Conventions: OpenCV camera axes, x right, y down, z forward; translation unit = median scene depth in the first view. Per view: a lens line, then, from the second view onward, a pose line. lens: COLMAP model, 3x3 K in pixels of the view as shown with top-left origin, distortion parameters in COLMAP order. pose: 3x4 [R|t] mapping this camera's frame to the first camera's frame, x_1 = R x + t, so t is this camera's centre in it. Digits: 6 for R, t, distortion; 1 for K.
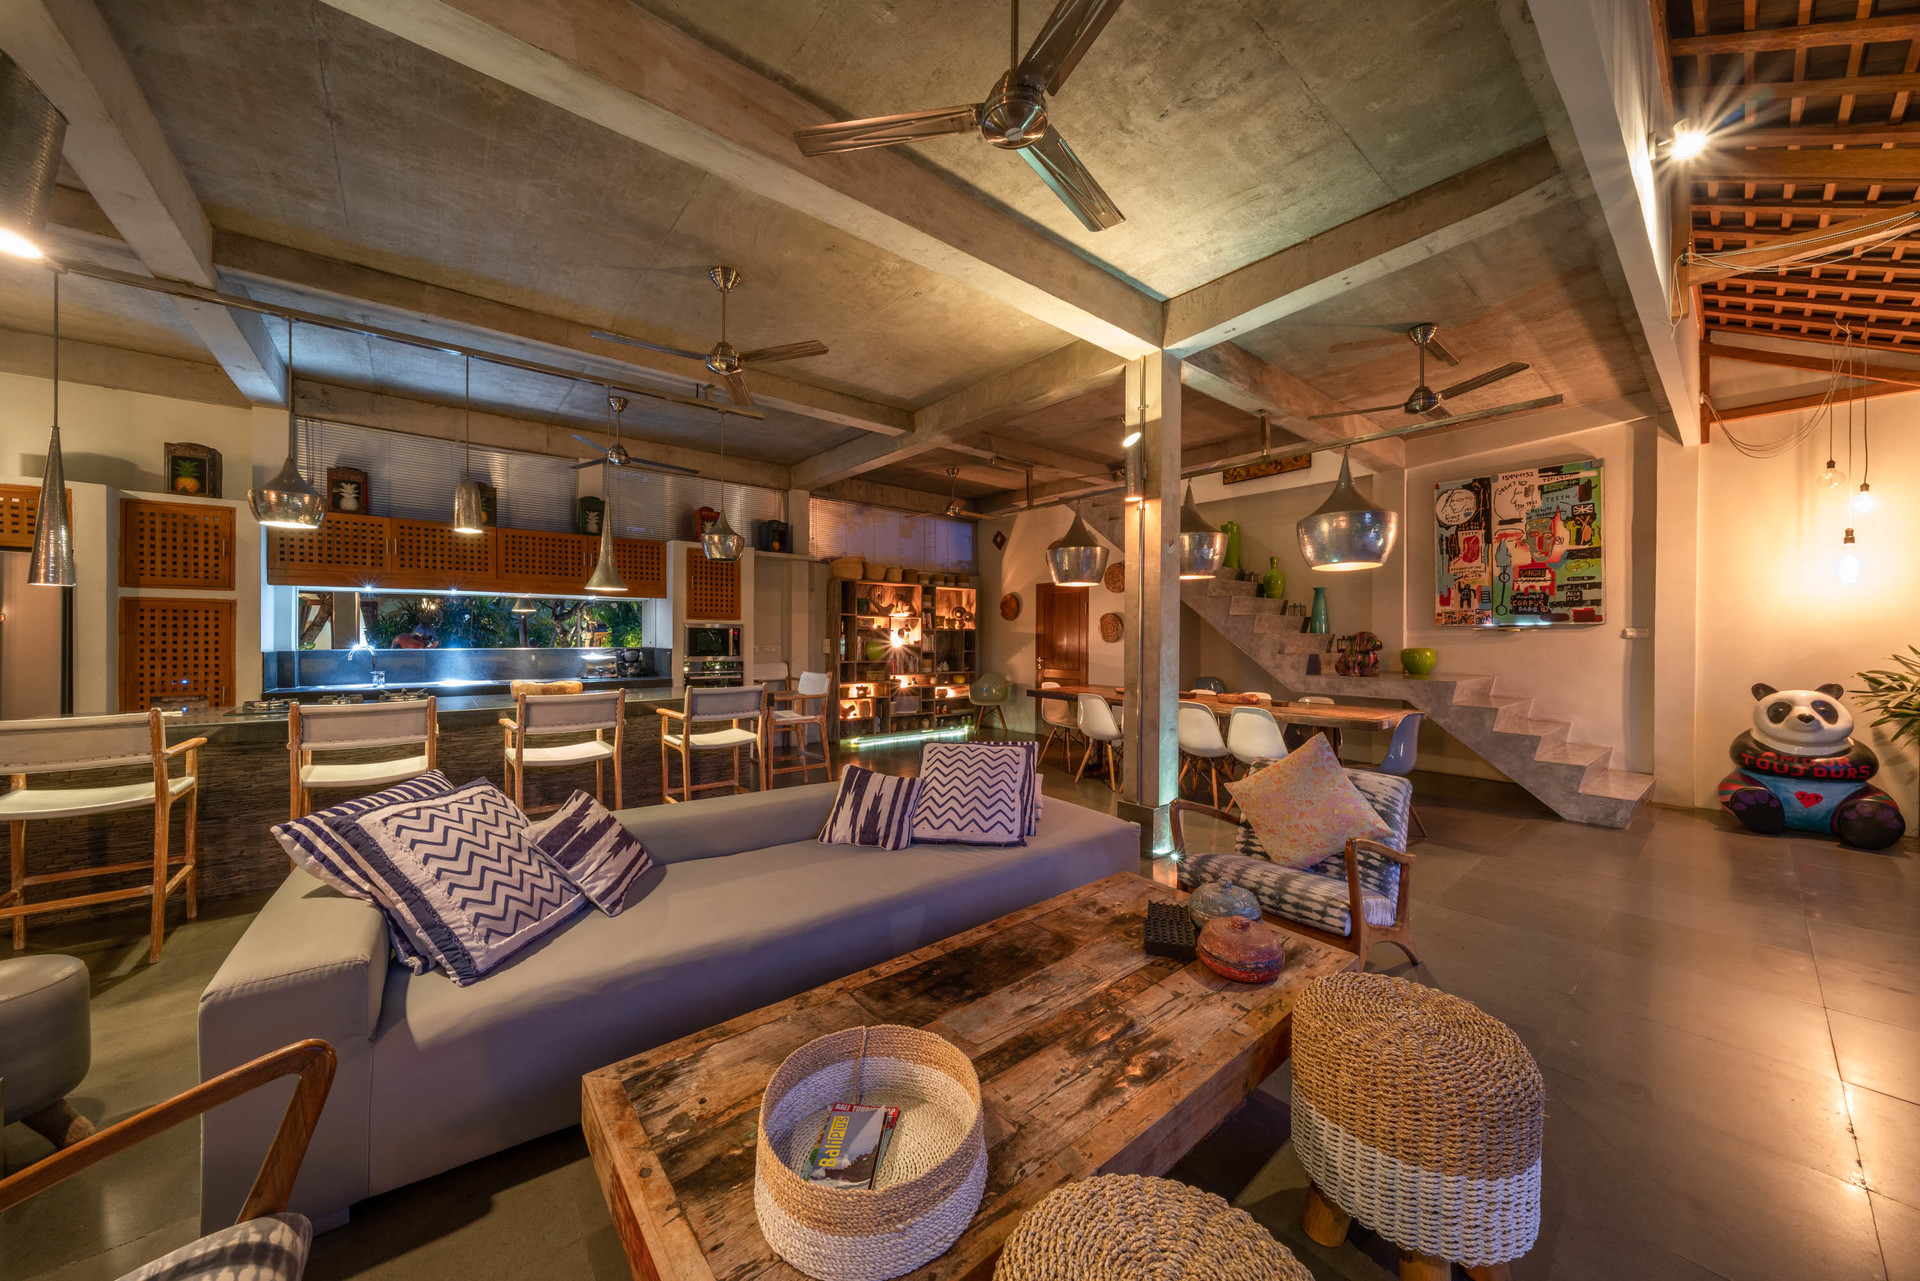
lens RADIAL K [[649.7, 0, 959.4], [0, 649.7, 639.3], [0, 0, 1]] dist [-0.009840, -0.000167]
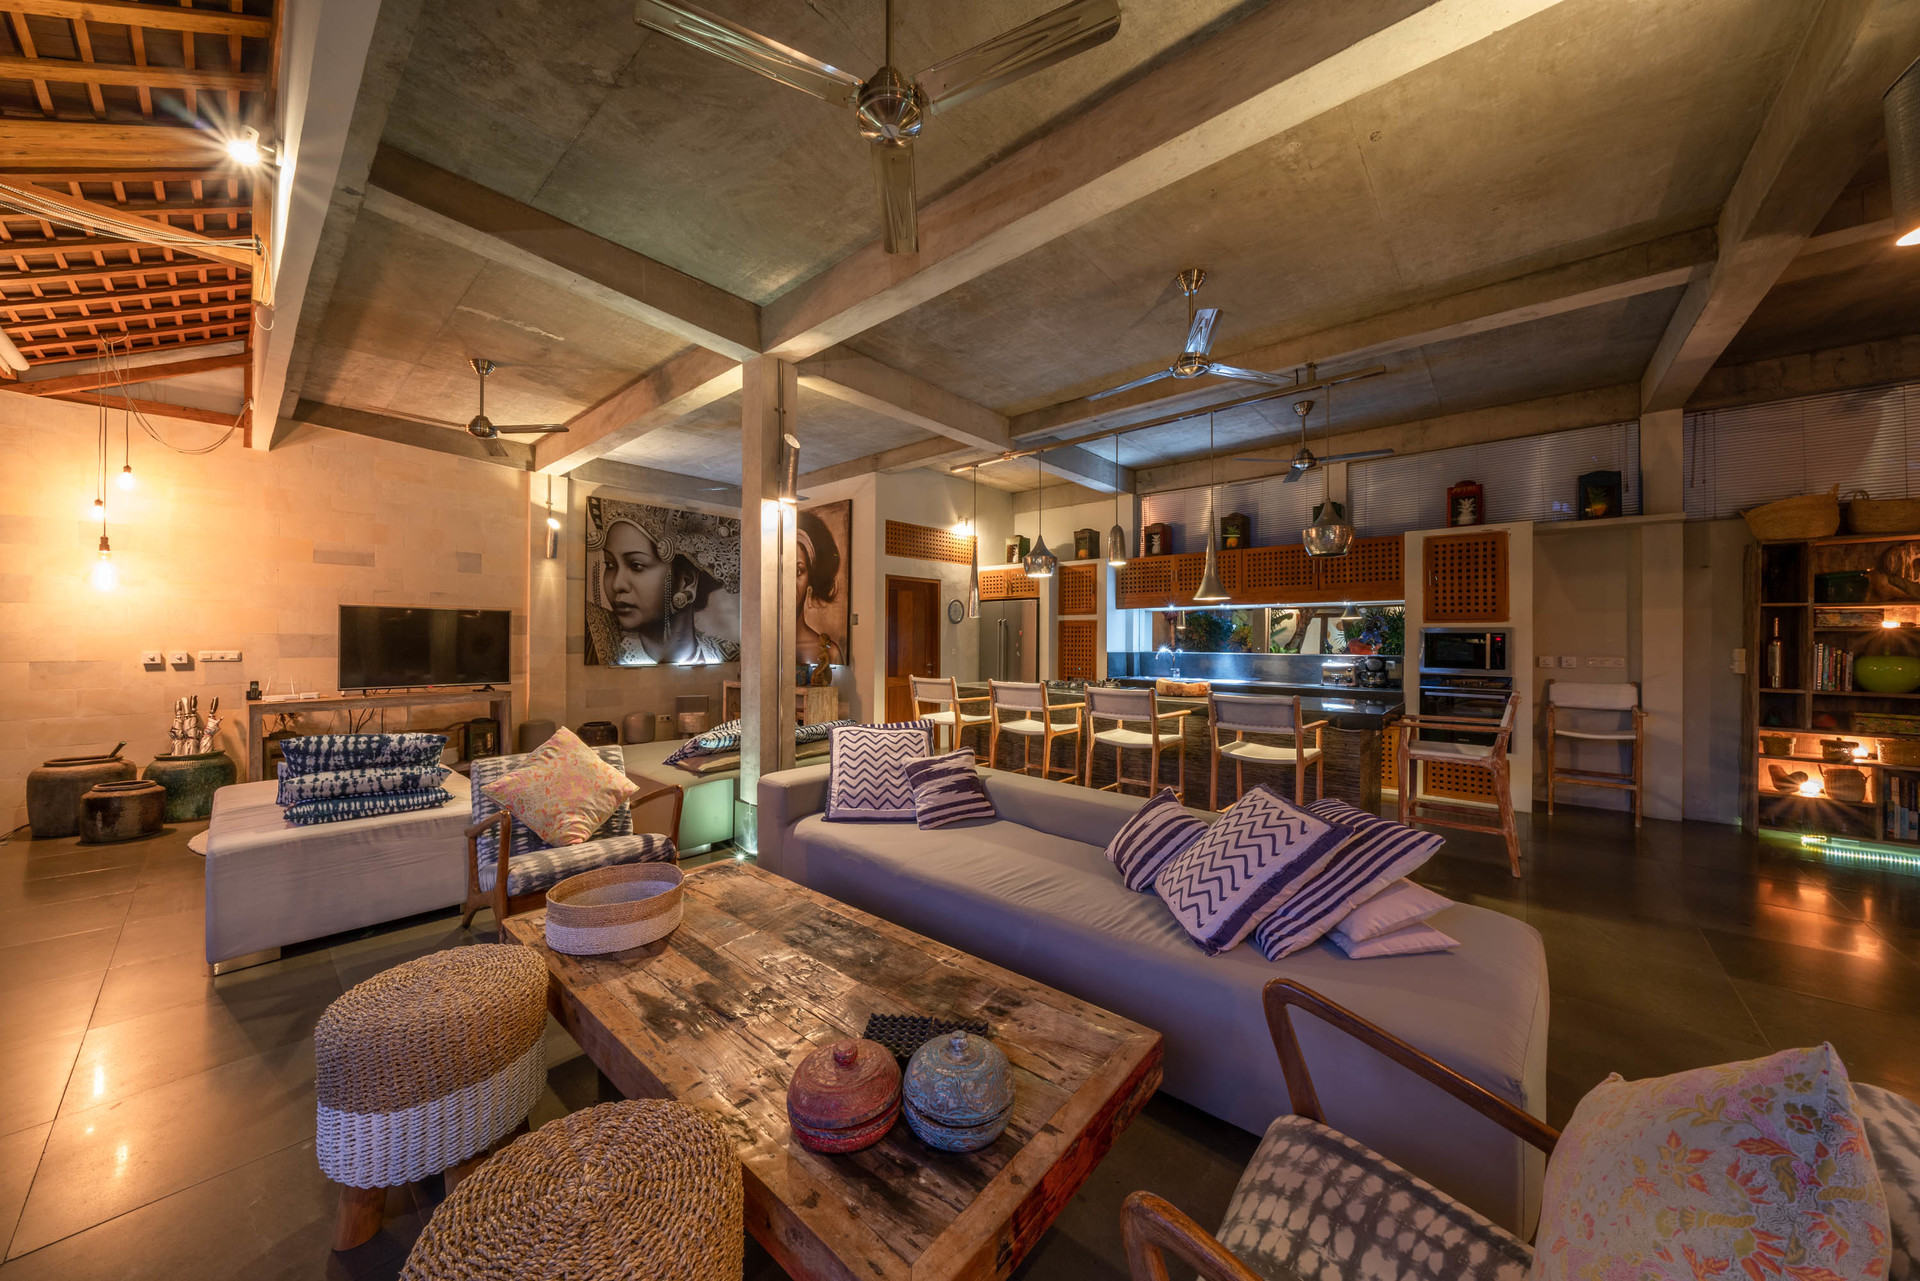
lens RADIAL K [[649.7, 0, 958.2], [0, 649.7, 636.2], [0, 0, 1]] dist [-0.009840, -0.000167]
pose [[0.163000, -0.010299, -0.986572, 0.349011], [-0.008864, 0.999890, -0.011903, 0.001945], [0.986586, 0.010685, 0.162891, 0.309909]]
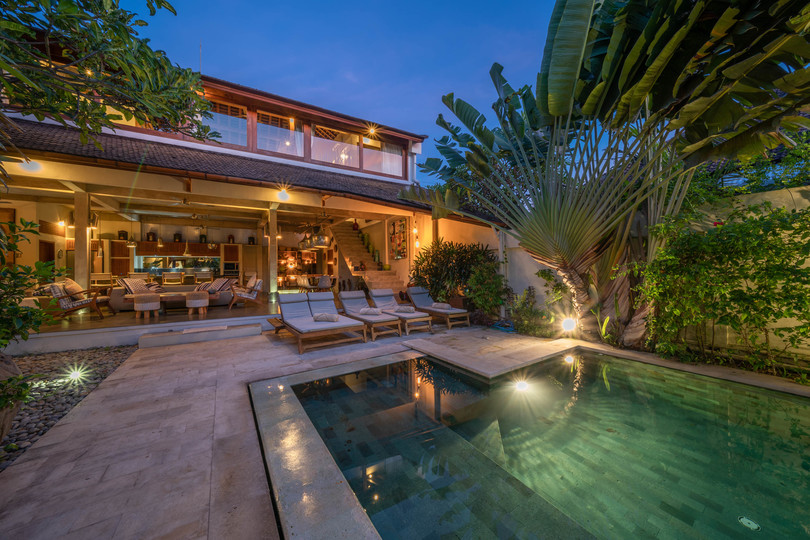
lens RADIAL K [[274.1, 0, 404.9], [0, 274.1, 270.8], [0, 0, 1]] dist [-0.009840, -0.000167]
pose [[0.990236, -0.016095, -0.138466, 1.214900], [0.015517, 0.999866, -0.005256, 0.072673], [0.138532, 0.003056, 0.990353, -0.775197]]
